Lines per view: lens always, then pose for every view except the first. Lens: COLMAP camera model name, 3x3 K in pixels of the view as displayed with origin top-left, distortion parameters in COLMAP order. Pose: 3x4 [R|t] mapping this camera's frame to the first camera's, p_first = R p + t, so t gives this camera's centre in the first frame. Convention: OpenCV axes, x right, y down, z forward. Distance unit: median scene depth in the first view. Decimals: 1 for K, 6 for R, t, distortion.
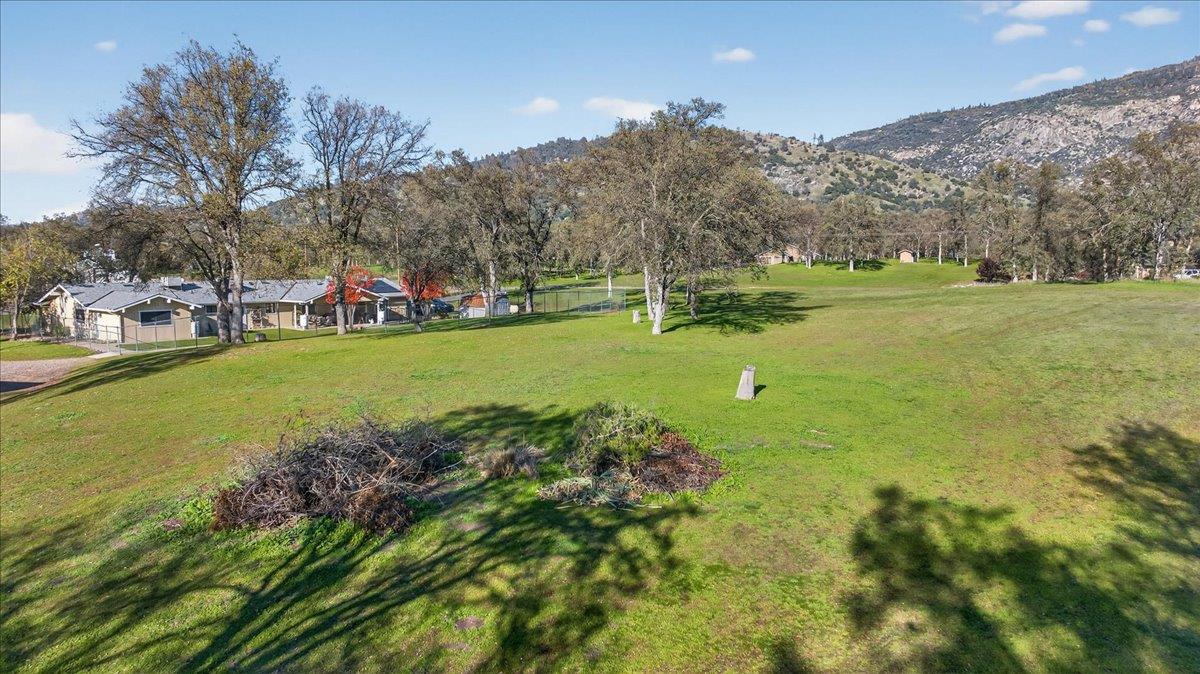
lens RADIAL K [[830.4, 0, 608.2], [0, 830.4, 333.4], [0, 0, 1]] dist [0.028696, 0.010885]
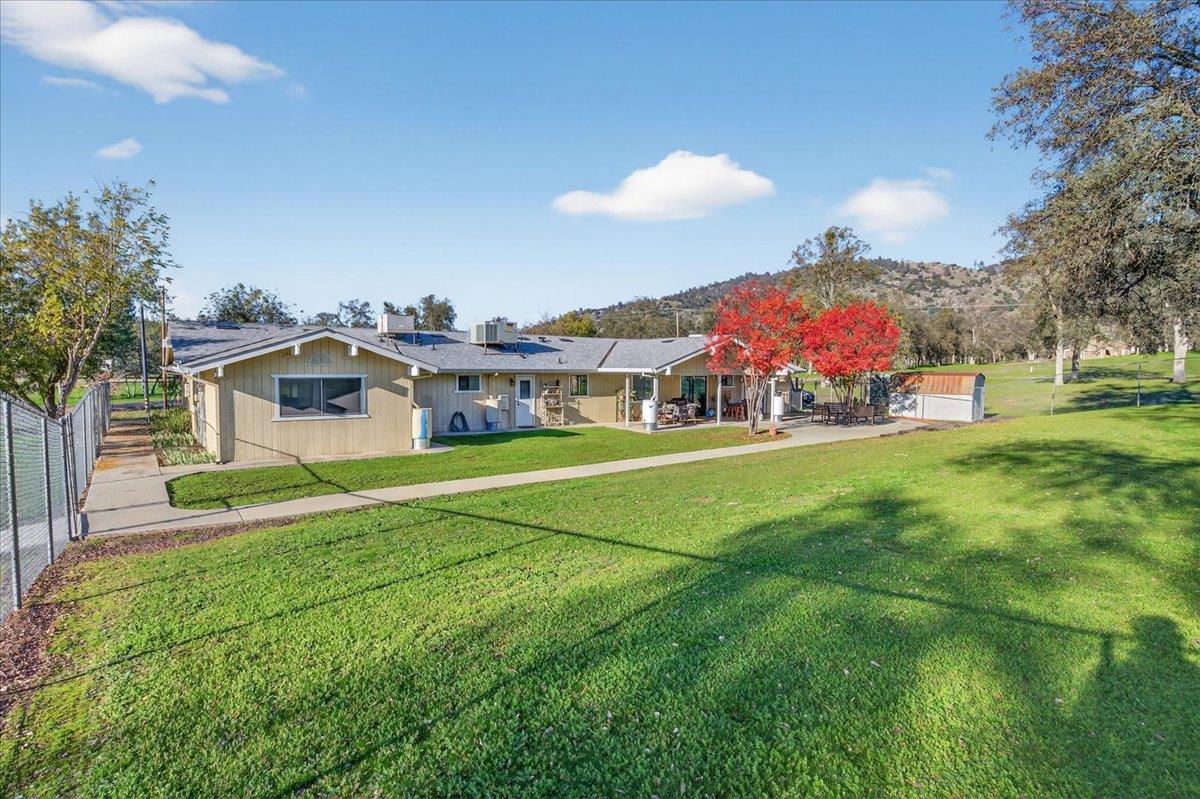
lens RADIAL K [[474.7, 0, 599.3], [0, 474.7, 395.2], [0, 0, 1]] dist [-0.000975, -0.000426]
pose [[0.975173, 0.011875, -0.221126, -0.328027], [-0.024646, 0.998177, -0.055088, -0.009005], [0.220069, 0.059170, 0.973688, 0.721903]]
